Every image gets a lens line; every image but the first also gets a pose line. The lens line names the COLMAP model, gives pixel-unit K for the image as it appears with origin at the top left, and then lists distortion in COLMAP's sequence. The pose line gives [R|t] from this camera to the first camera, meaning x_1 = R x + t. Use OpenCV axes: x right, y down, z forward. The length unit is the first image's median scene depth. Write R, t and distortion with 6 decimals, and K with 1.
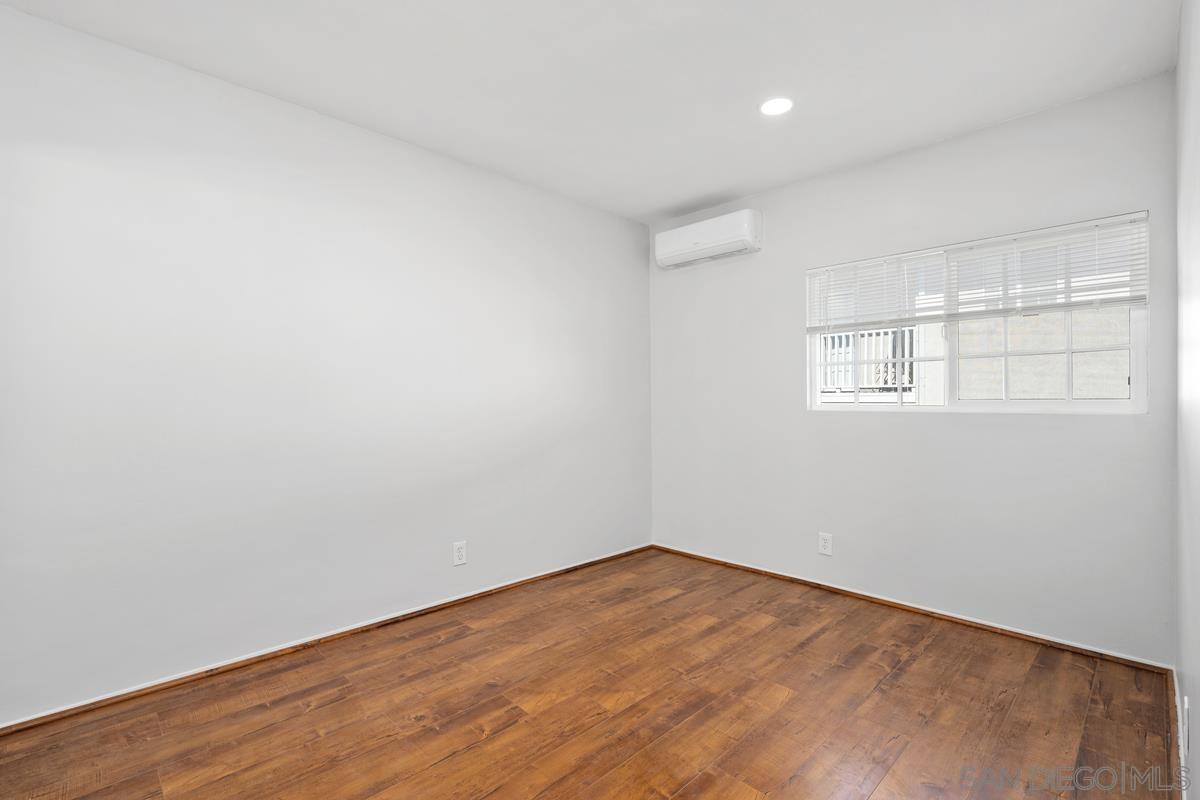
lens RADIAL K [[546.7, 0, 598.8], [0, 546.7, 393.0], [0, 0, 1]] dist [-0.001949, 0.000209]
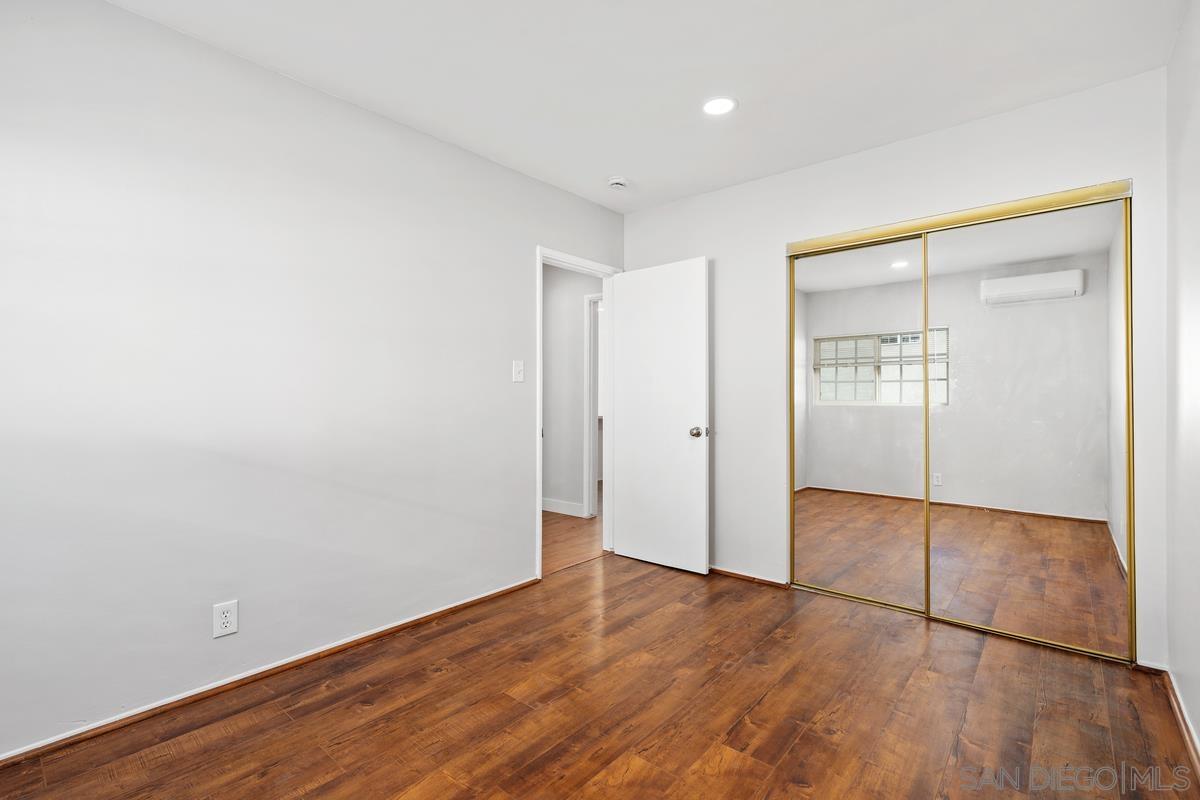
lens RADIAL K [[546.7, 0, 599.0], [0, 546.7, 398.4], [0, 0, 1]] dist [-0.001949, 0.000209]
pose [[-0.995483, 0.000432, -0.094939, 0.155439], [0.001496, 0.999937, -0.011137, 0.024434], [0.094929, -0.011229, -0.995421, 1.833172]]
